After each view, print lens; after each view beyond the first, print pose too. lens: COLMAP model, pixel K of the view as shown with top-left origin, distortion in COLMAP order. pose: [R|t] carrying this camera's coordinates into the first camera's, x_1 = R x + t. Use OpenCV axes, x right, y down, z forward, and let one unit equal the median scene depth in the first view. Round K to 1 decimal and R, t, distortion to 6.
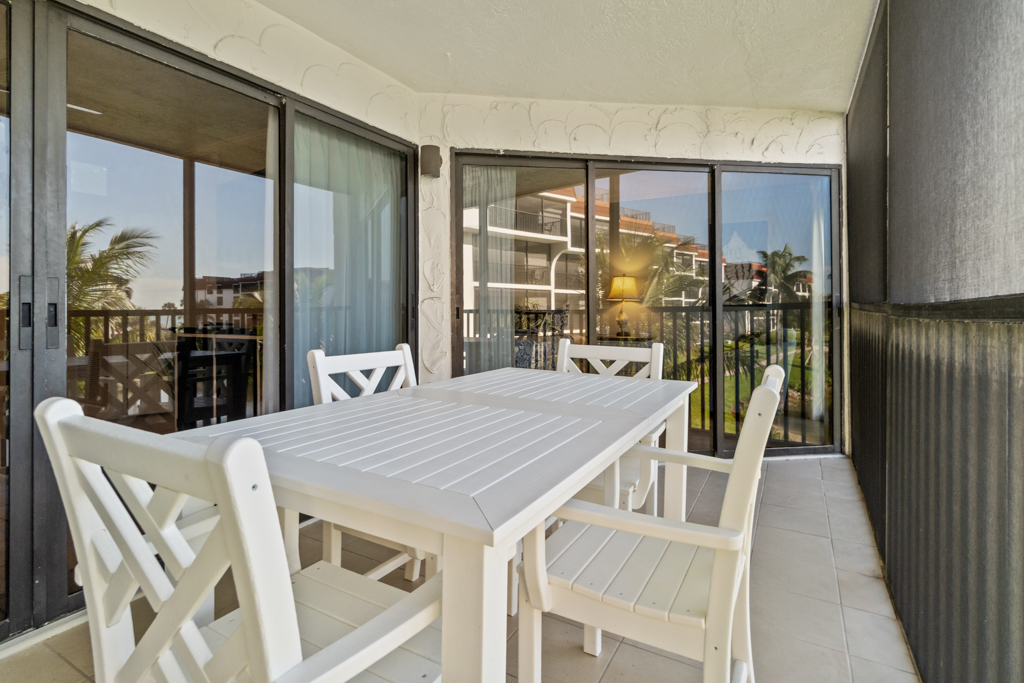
lens RADIAL K [[525.4, 0, 500.7], [0, 525.4, 303.9], [0, 0, 1]] dist [-0.010360, 0.006528]
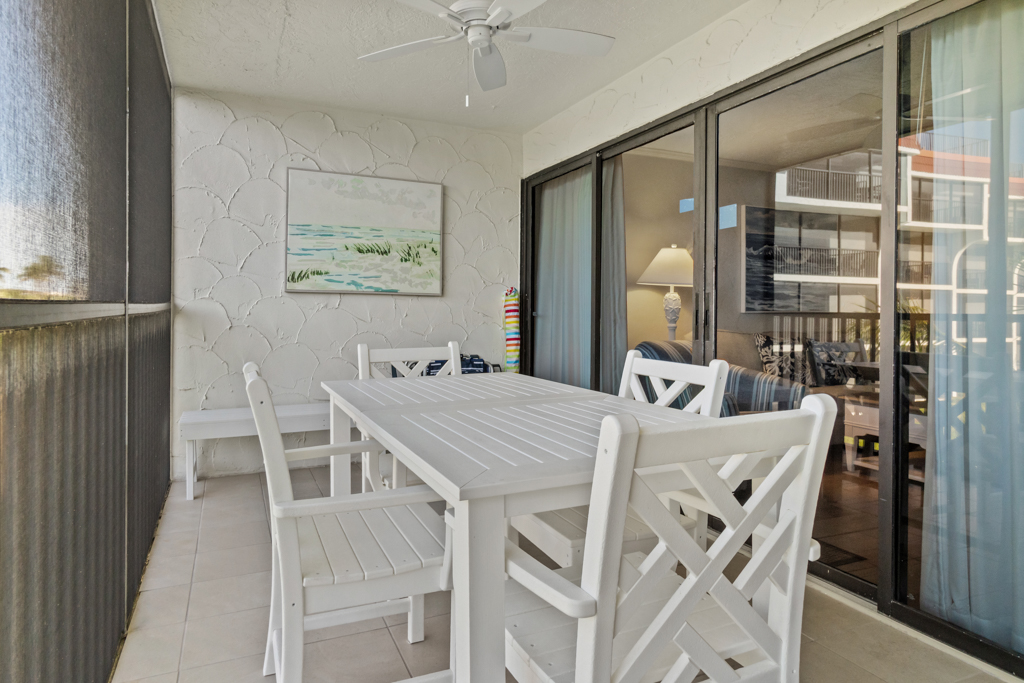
lens RADIAL K [[615.7, 0, 495.7], [0, 615.7, 314.4], [0, 0, 1]] dist [0.009407, 0.000056]
pose [[-0.585172, 0.001801, -0.810907, 0.658073], [0.004629, 0.999989, -0.001119, 0.006409], [0.810896, -0.004409, -0.585173, 1.122743]]
